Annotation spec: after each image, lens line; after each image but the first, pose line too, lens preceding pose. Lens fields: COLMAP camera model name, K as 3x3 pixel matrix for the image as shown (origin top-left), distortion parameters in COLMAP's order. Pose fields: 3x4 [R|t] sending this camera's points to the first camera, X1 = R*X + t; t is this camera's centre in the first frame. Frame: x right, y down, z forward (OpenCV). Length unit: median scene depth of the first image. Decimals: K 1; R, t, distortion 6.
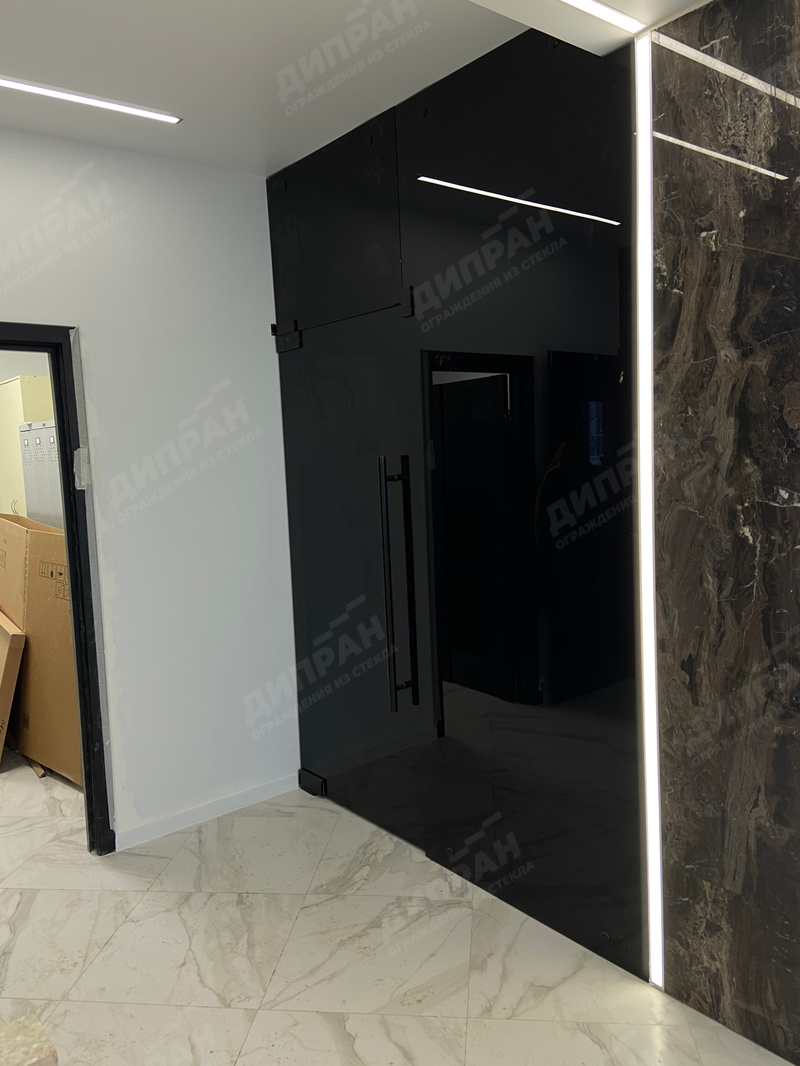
lens RADIAL K [[813.7, 0, 400.6], [0, 813.7, 528.6], [0, 0, 1]] dist [0.063098, -0.104386]
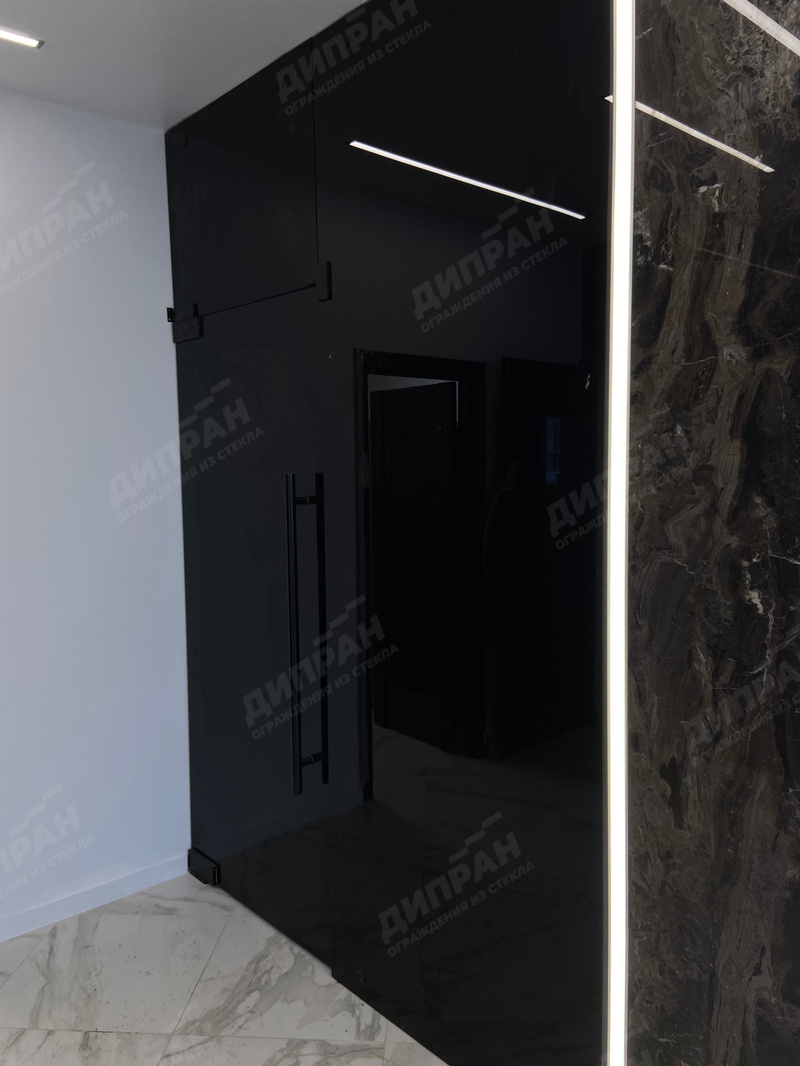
lens RADIAL K [[813.7, 0, 410.6], [0, 813.7, 523.3], [0, 0, 1]] dist [0.063098, -0.104386]
pose [[0.997721, 0.025444, 0.062486, 0.063235], [-0.024158, 0.999482, -0.021252, -0.034615], [-0.062994, 0.019694, 0.997820, 0.260941]]
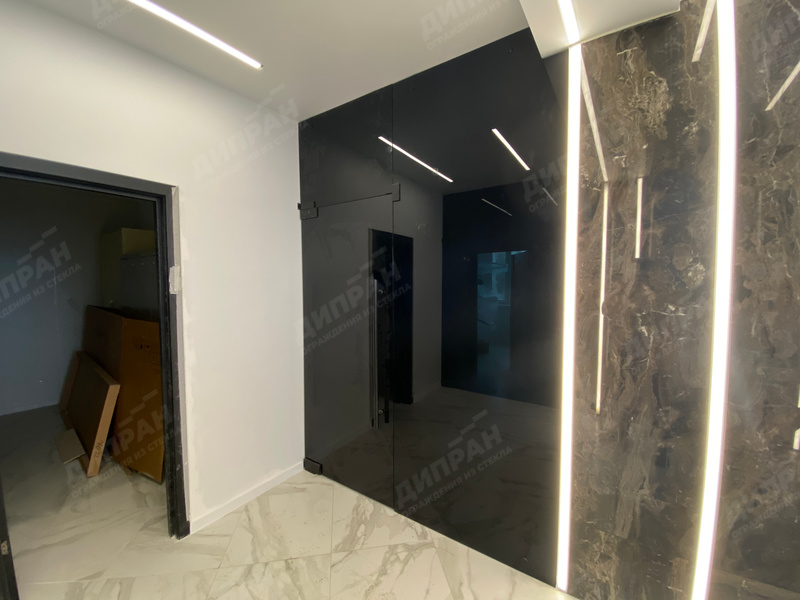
lens RADIAL K [[324.5, 0, 397.6], [0, 324.5, 299.9], [0, 0, 1]] dist [-0.013136, -0.008742]
pose [[0.956309, 0.026150, 0.291187, -0.237017], [-0.011217, 0.998540, -0.052836, -0.014208], [-0.292144, 0.047261, 0.955206, 0.449368]]
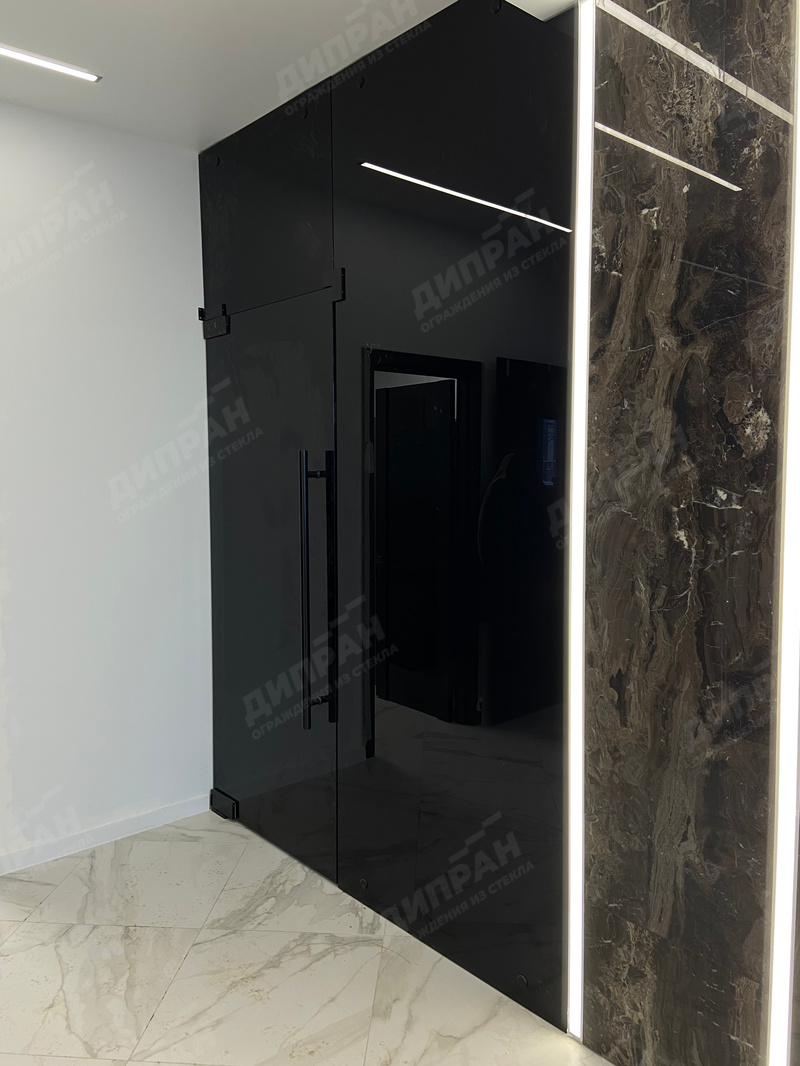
lens RADIAL K [[813.7, 0, 407.3], [0, 813.7, 527.2], [0, 0, 1]] dist [0.063098, -0.104386]
pose [[0.997822, 0.036517, 0.054940, 0.058815], [-0.035074, 0.999020, -0.026998, 0.026270], [-0.055872, 0.025012, 0.998125, 0.094539]]
